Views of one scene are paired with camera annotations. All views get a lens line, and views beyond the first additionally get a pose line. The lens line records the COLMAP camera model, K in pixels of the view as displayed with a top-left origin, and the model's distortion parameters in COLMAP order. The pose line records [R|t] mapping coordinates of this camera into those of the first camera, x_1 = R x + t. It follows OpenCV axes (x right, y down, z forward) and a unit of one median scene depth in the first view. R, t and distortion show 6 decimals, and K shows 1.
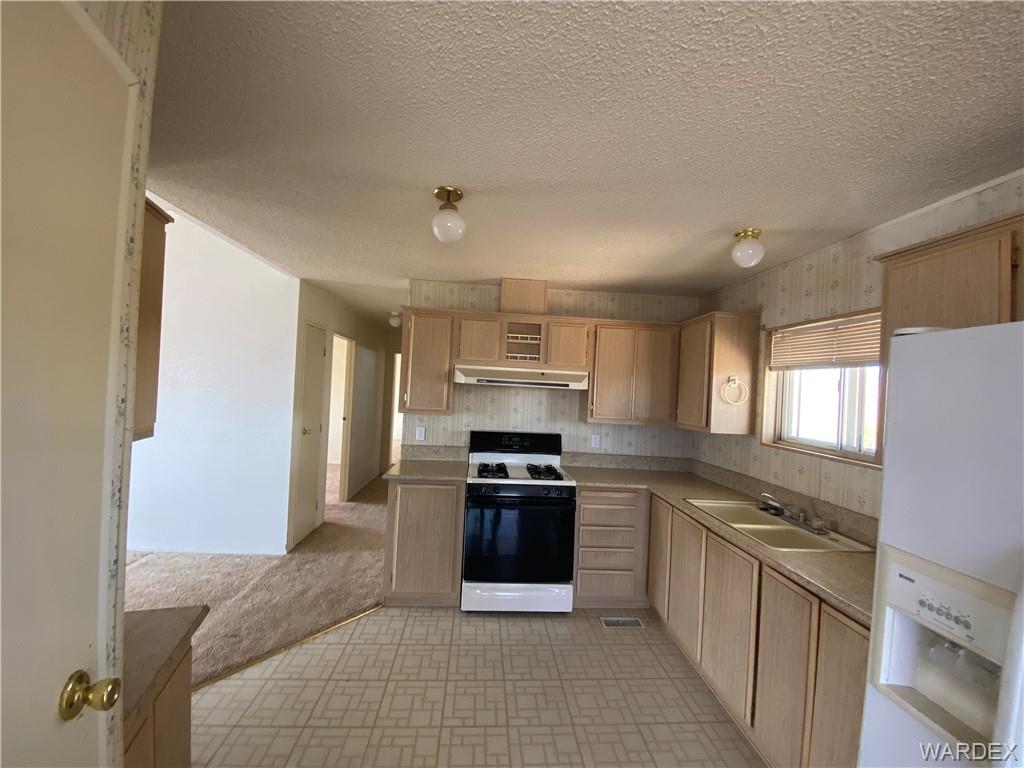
lens RADIAL K [[413.7, 0, 507.4], [0, 413.7, 388.6], [0, 0, 1]] dist [-0.006710, -0.005427]
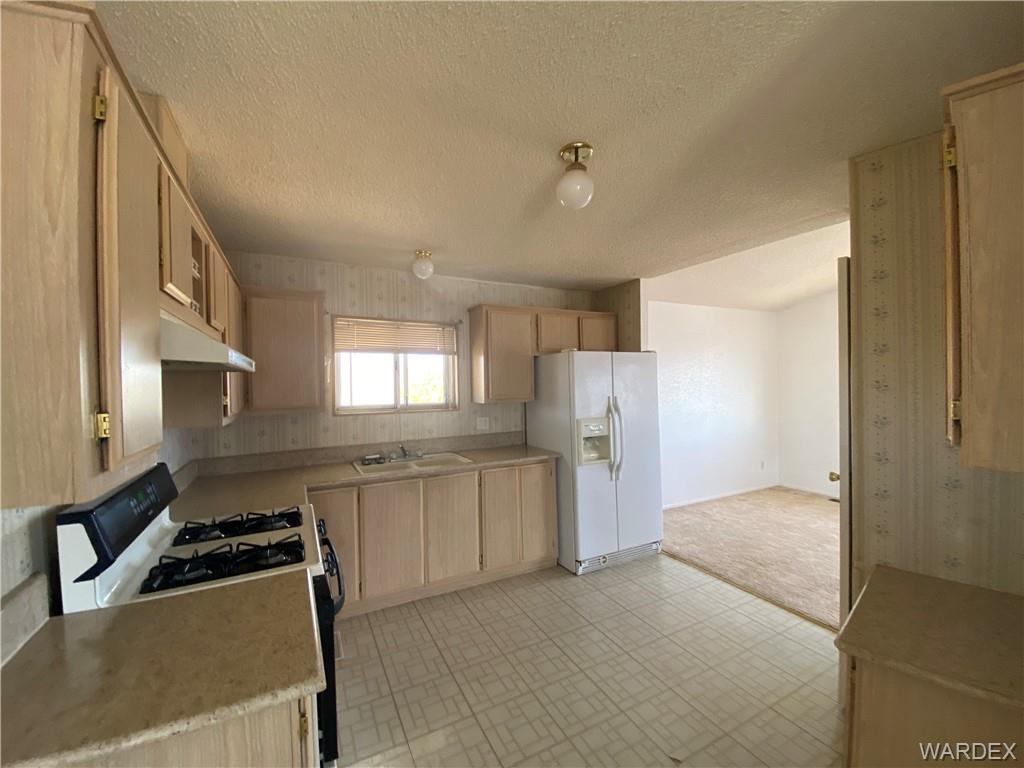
lens RADIAL K [[413.7, 0, 508.8], [0, 413.7, 386.6], [0, 0, 1]] dist [-0.006710, -0.005427]
pose [[-0.384066, -0.029579, 0.922832, -0.711634], [0.000733, 0.999477, 0.032341, 0.020908], [-0.923305, 0.013097, -0.383843, 1.133690]]
